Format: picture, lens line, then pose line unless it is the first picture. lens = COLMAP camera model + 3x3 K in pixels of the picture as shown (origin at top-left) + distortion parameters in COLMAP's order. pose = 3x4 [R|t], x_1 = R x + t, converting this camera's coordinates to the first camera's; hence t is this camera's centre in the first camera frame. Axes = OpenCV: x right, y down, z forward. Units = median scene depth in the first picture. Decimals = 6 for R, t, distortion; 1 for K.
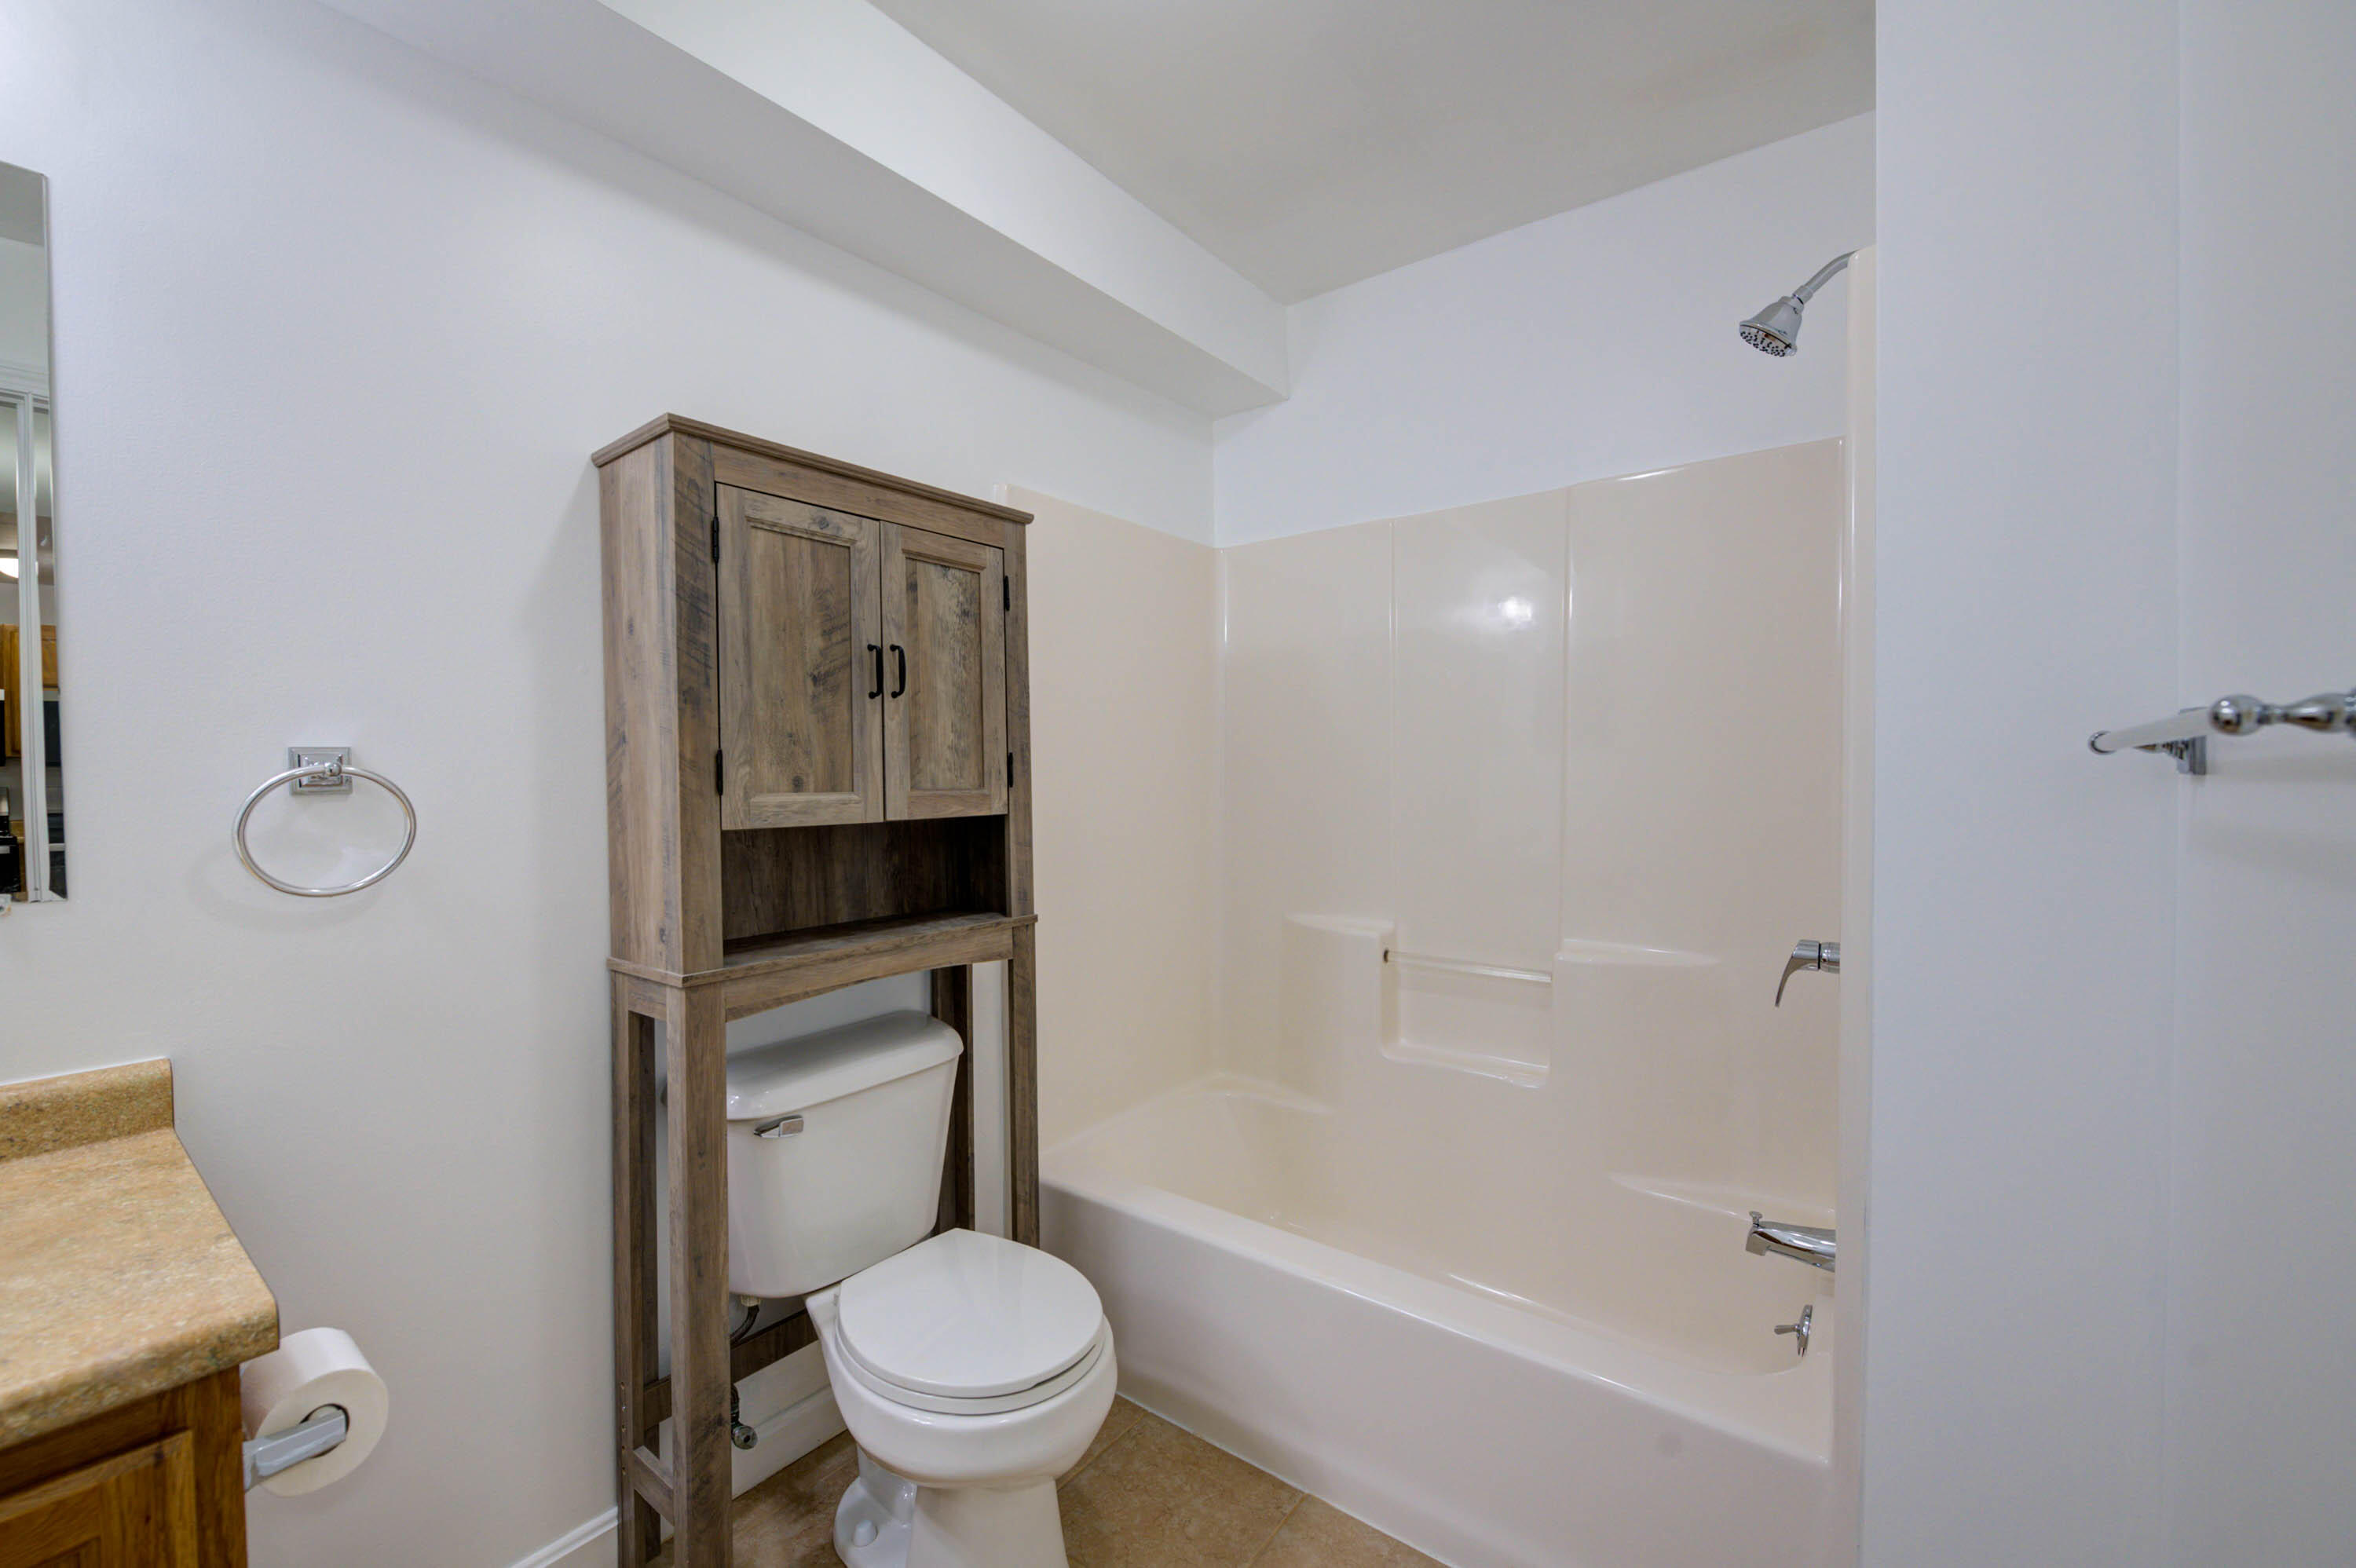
lens RADIAL K [[962.3, 0, 1178.0], [0, 962.3, 784.0], [0, 0, 1]] dist [0.000628, -0.000138]
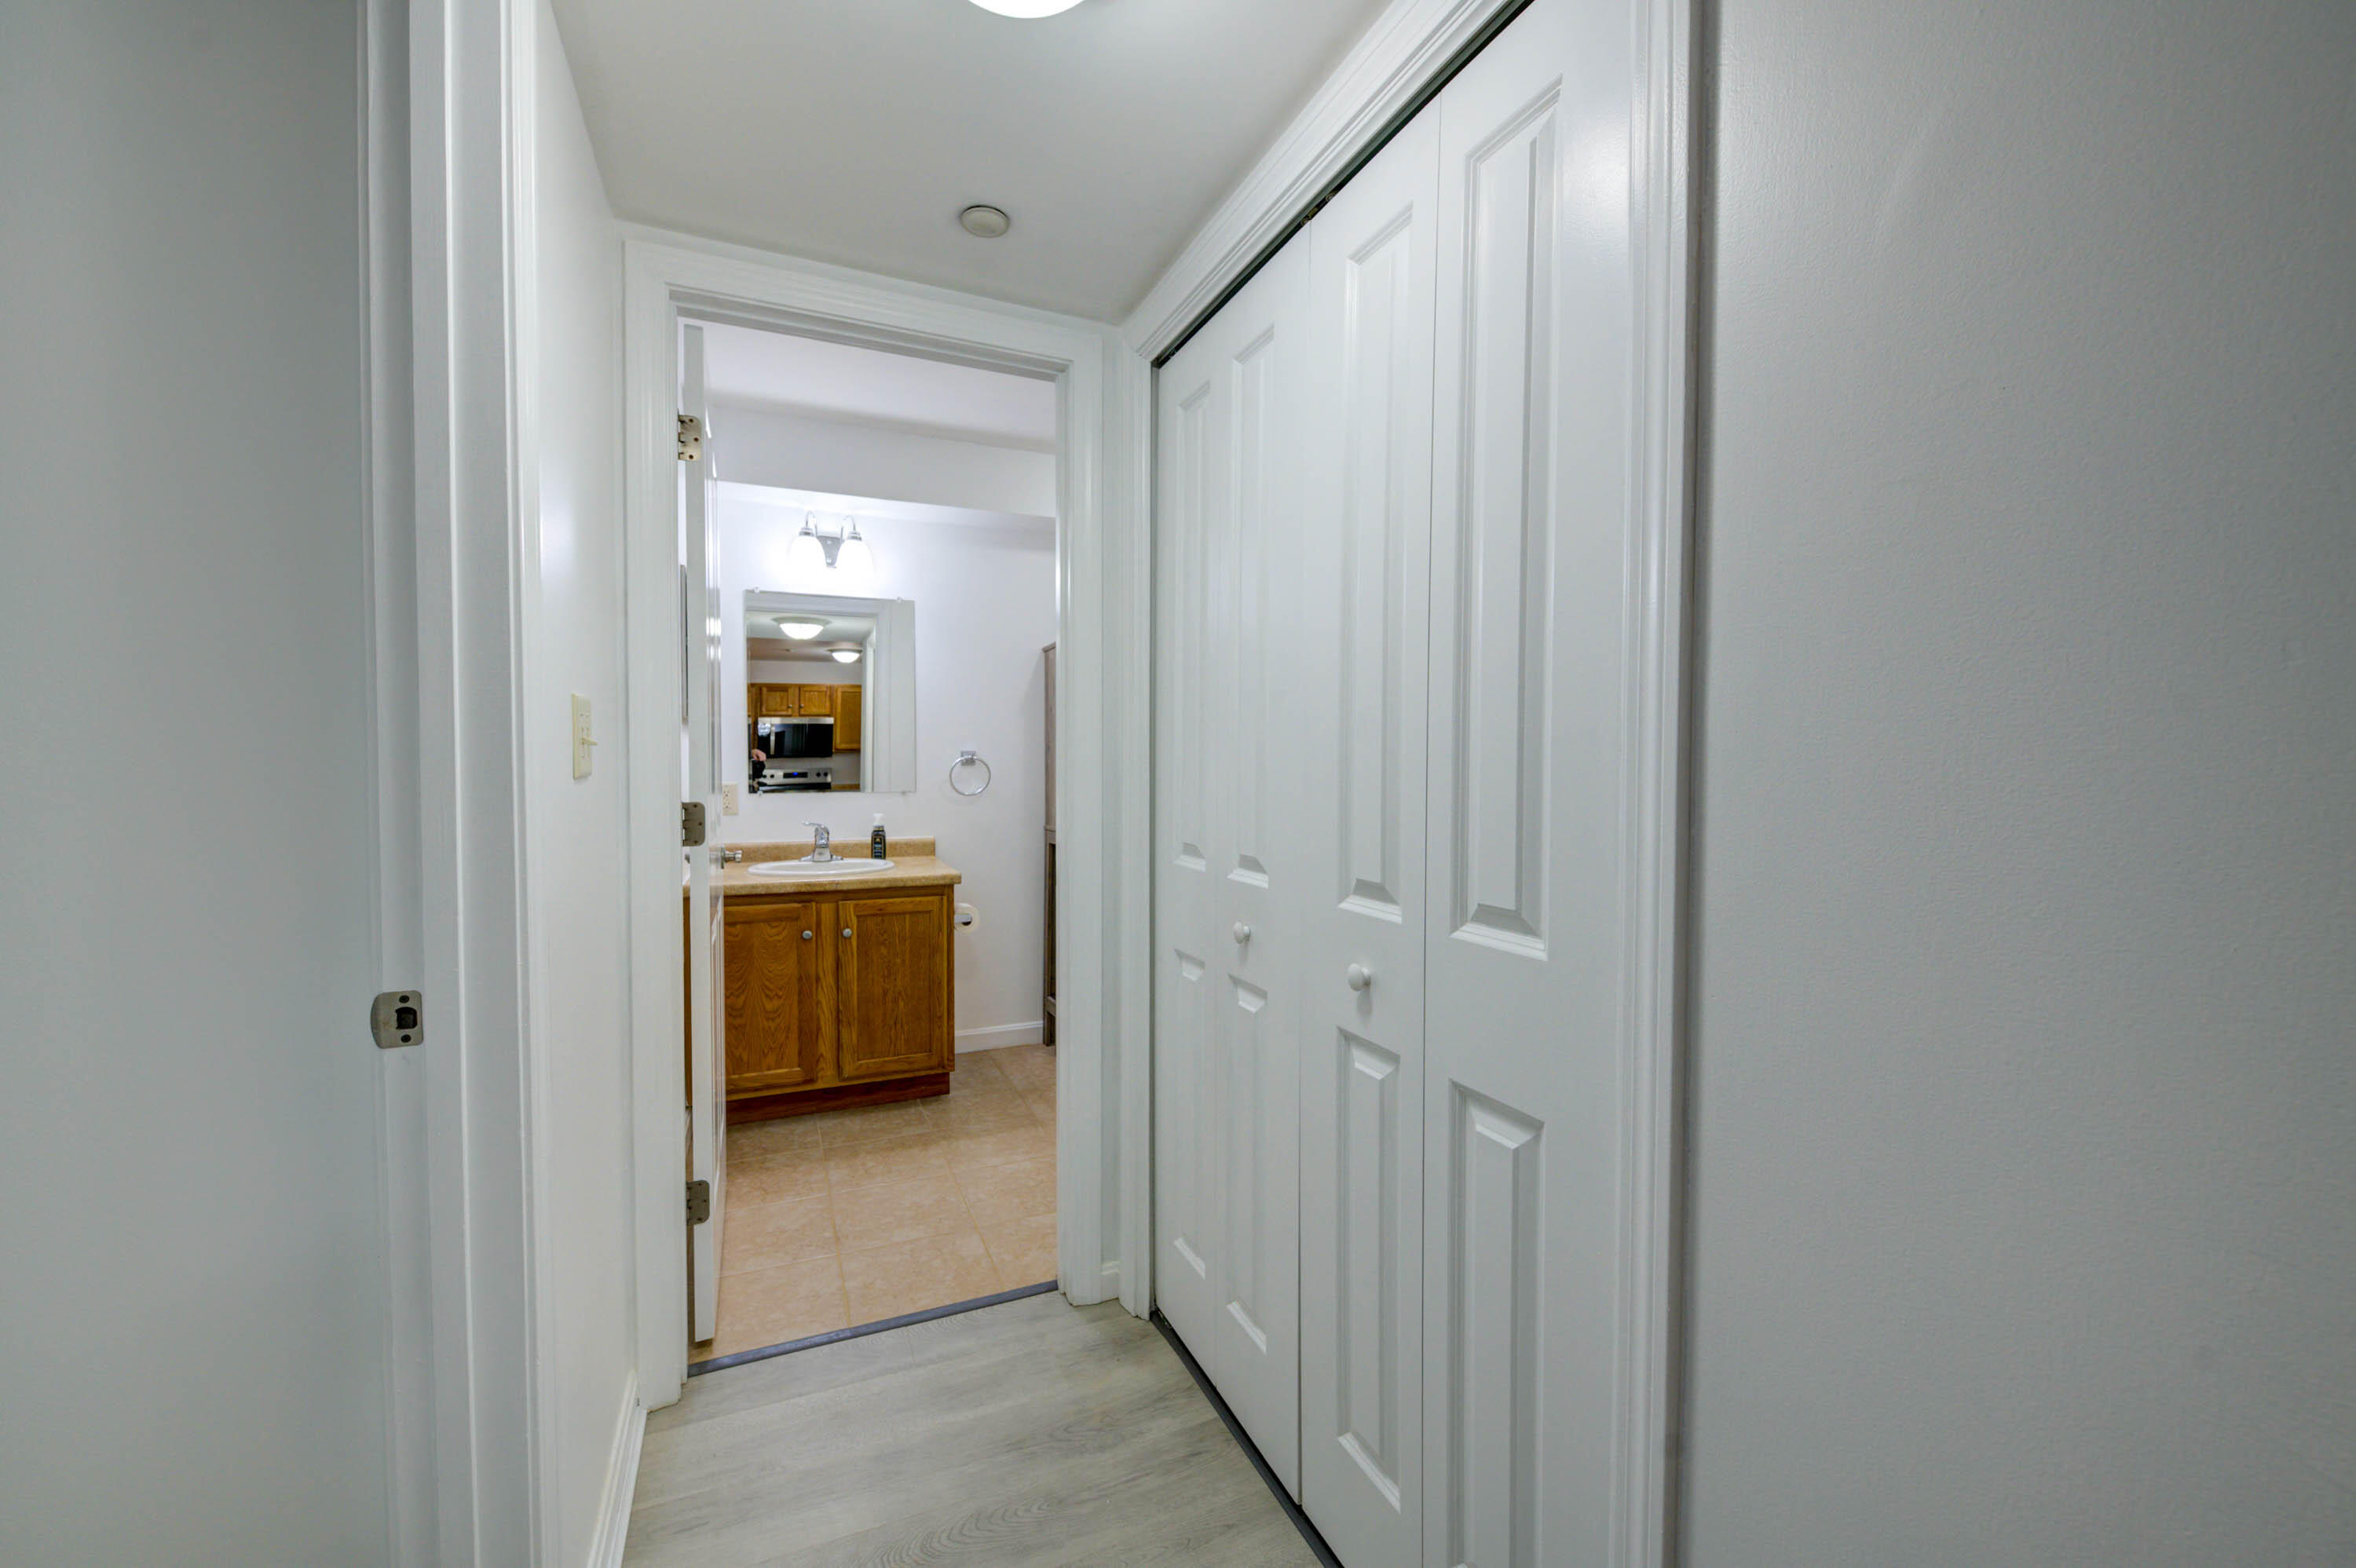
lens RADIAL K [[939.7, 0, 1173.9], [0, 939.7, 785.4], [0, 0, 1]] dist [-0.001802, -0.000501]
pose [[0.877923, 0.021100, -0.478338, 1.101757], [-0.019712, 0.999774, 0.007921, 0.035117], [0.478397, 0.002475, 0.878140, -1.291415]]
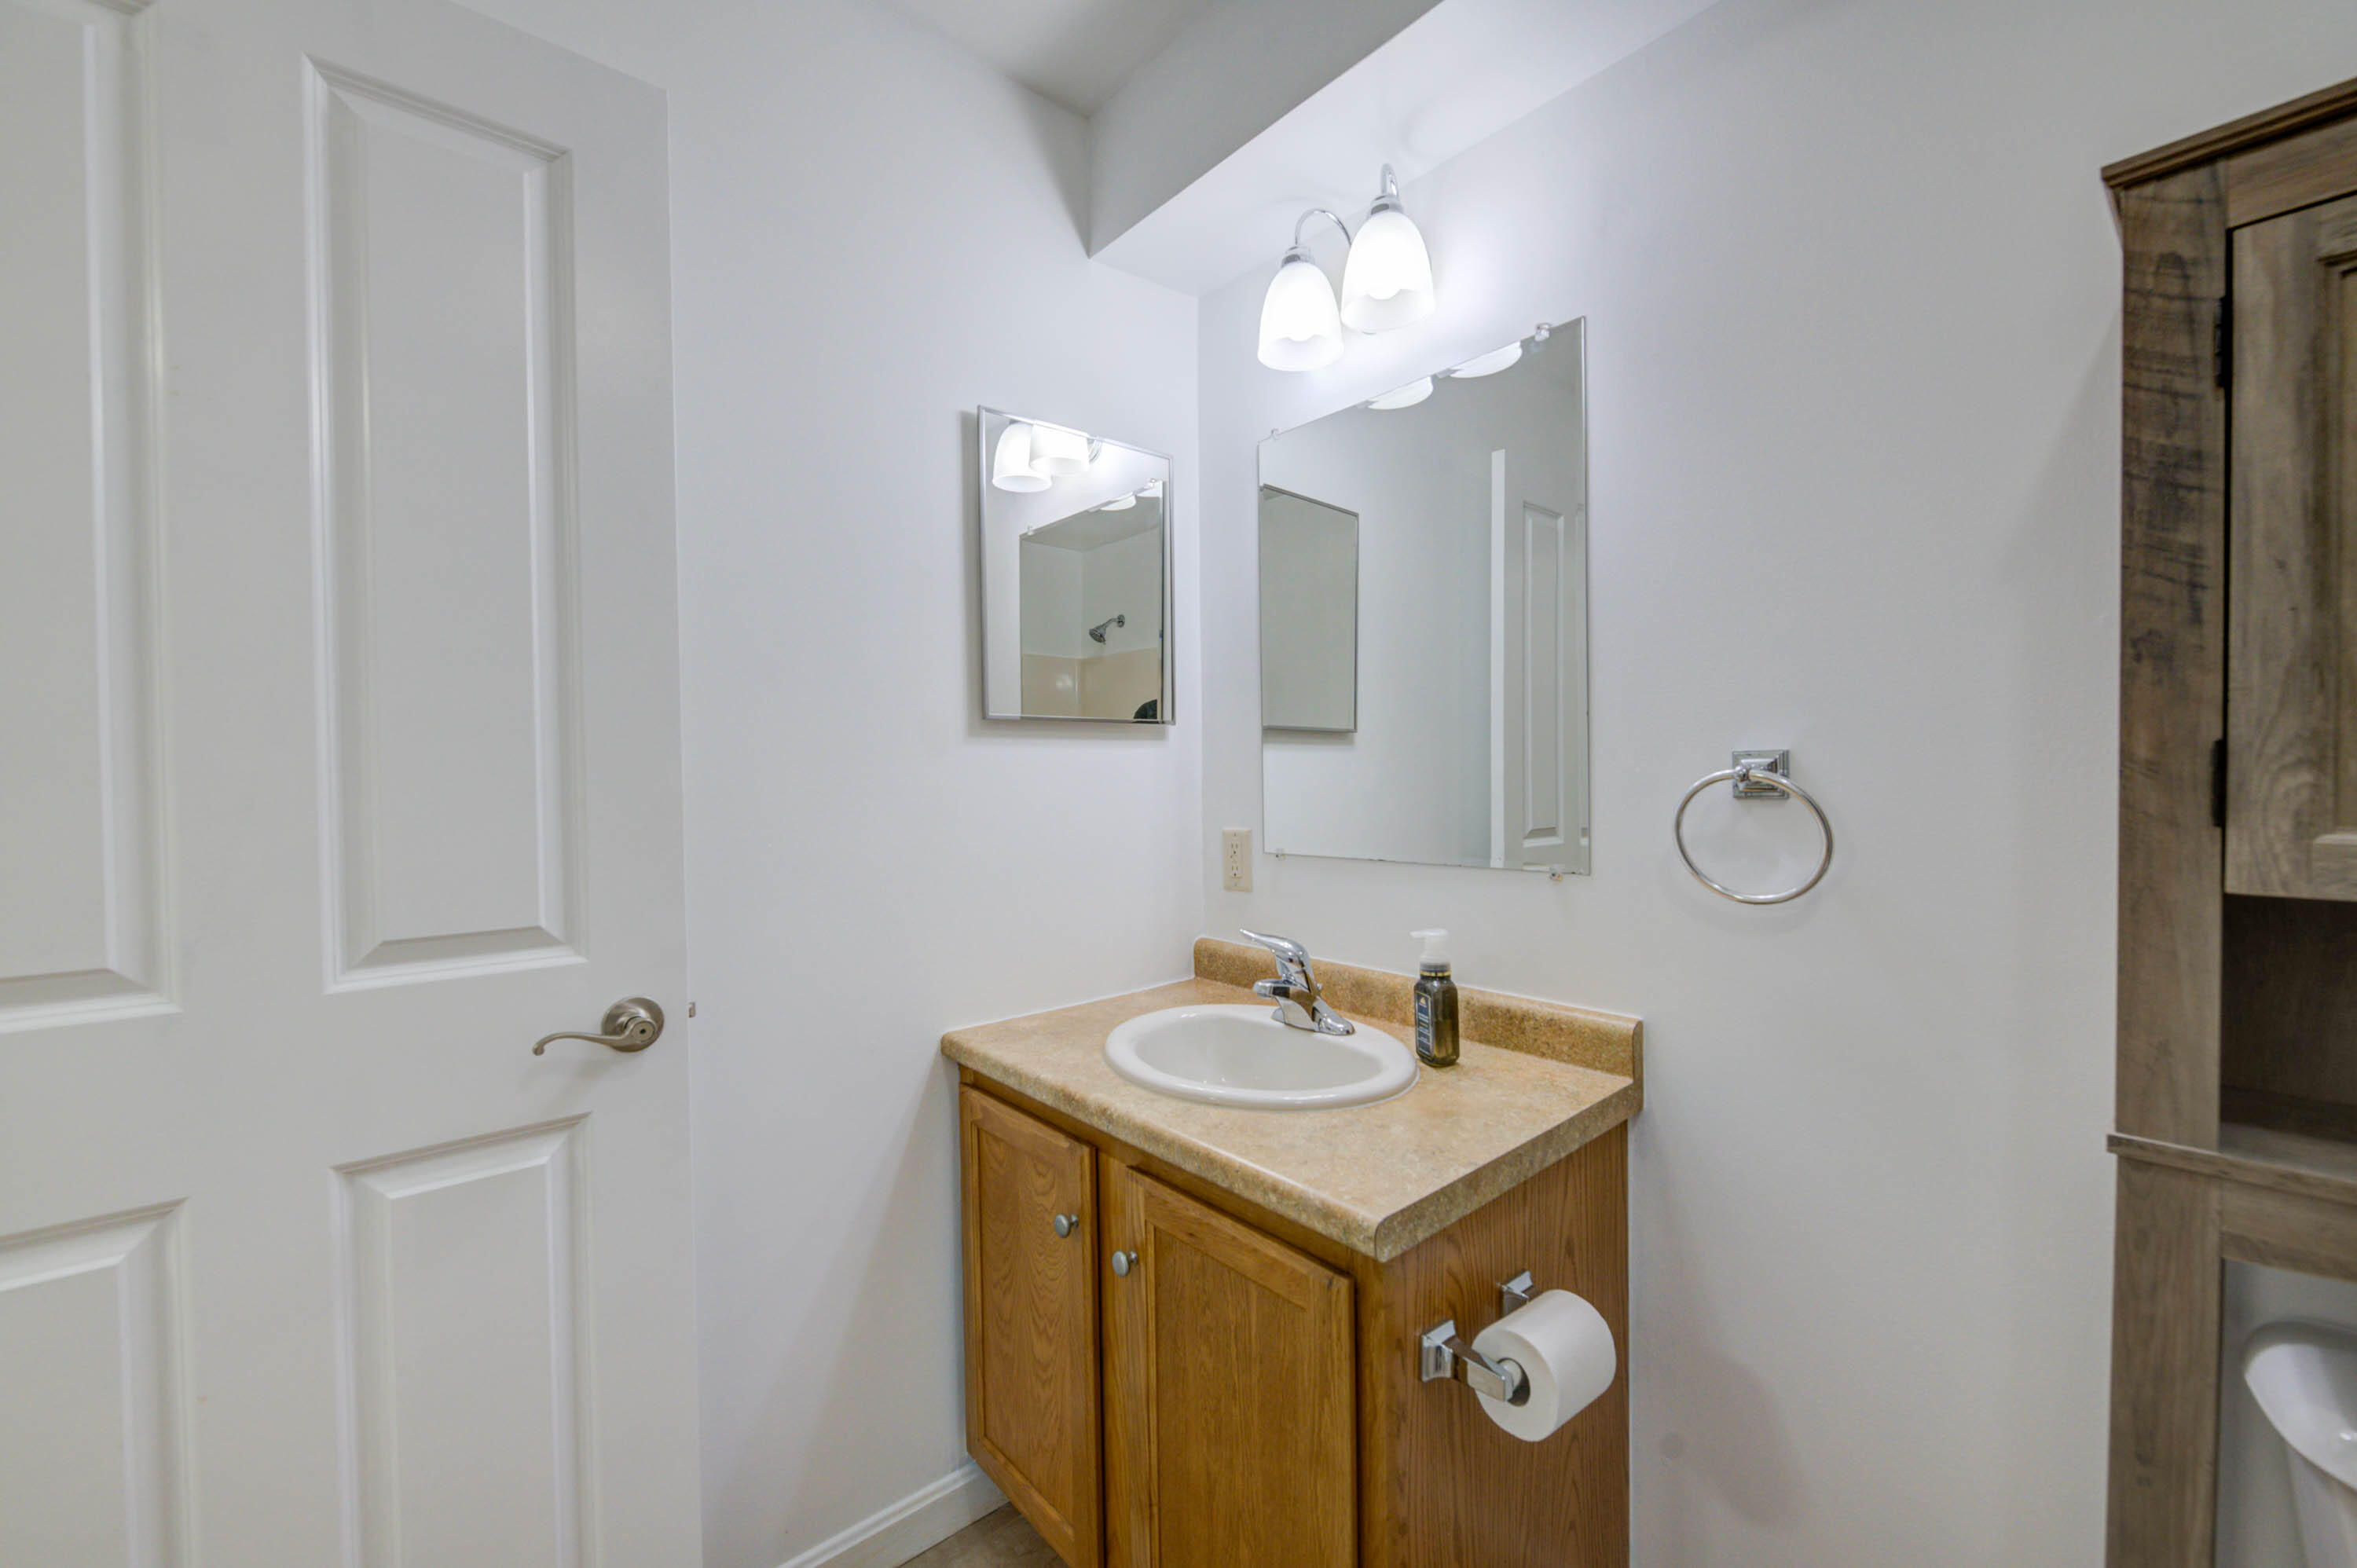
lens RADIAL K [[940.1, 0, 1174.4], [0, 940.1, 785.4], [0, 0, 1]] dist [-0.001802, -0.000501]
pose [[-0.193563, 0.022521, -0.980829, 0.134042], [-0.008183, 0.999665, 0.024569, -0.017825], [0.981054, 0.012781, -0.193314, 0.513709]]
